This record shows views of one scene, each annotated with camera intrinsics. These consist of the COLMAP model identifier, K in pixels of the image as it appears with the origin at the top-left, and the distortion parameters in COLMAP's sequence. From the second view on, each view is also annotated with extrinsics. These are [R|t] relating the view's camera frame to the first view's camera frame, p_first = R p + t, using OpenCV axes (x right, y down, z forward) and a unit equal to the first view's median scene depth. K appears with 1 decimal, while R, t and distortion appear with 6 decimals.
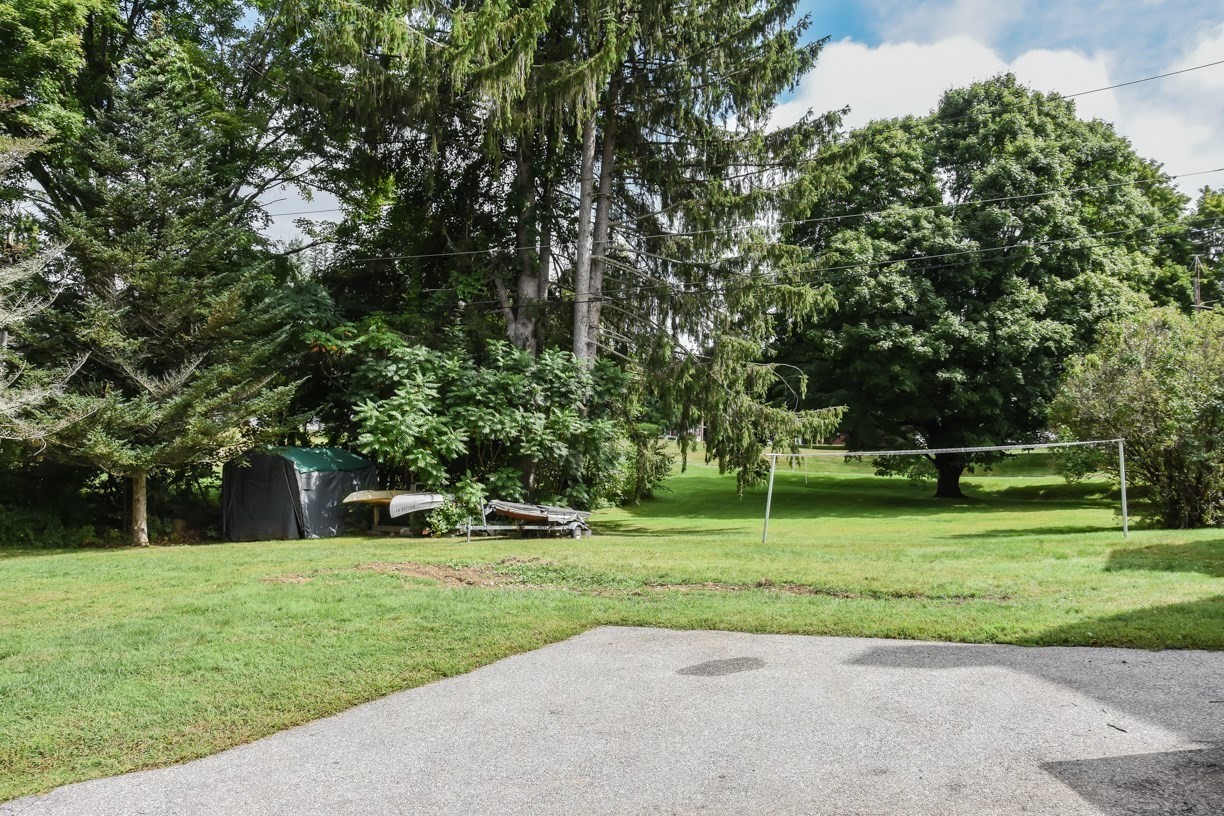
lens RADIAL K [[954.9, 0, 612.0], [0, 954.9, 408.0], [0, 0, 1]] dist [-0.162538, 0.113000]
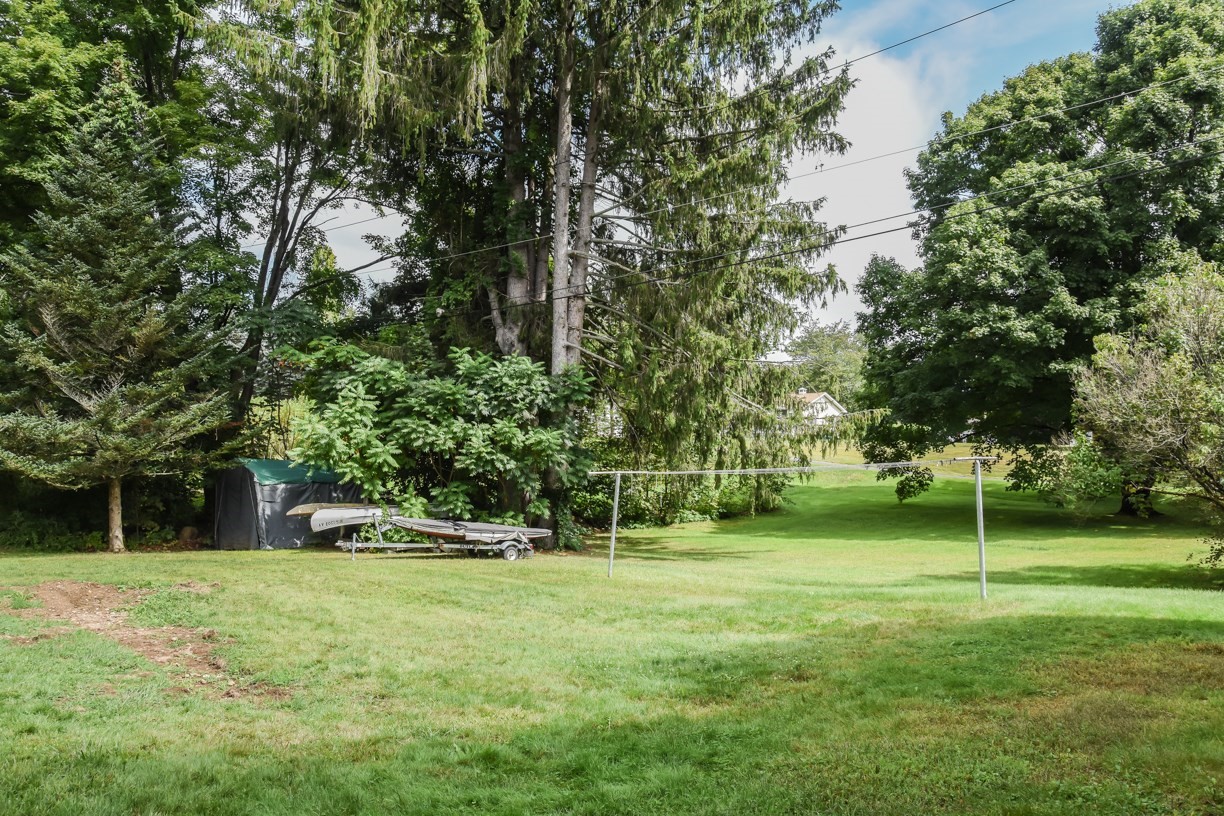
lens RADIAL K [[954.9, 0, 612.0], [0, 954.9, 408.0], [0, 0, 1]] dist [-0.162538, 0.113000]
pose [[0.937313, -0.019102, -0.347965, 0.355376], [0.018496, 0.999816, -0.005063, -0.002934], [0.347997, -0.001690, 0.937494, 0.160097]]
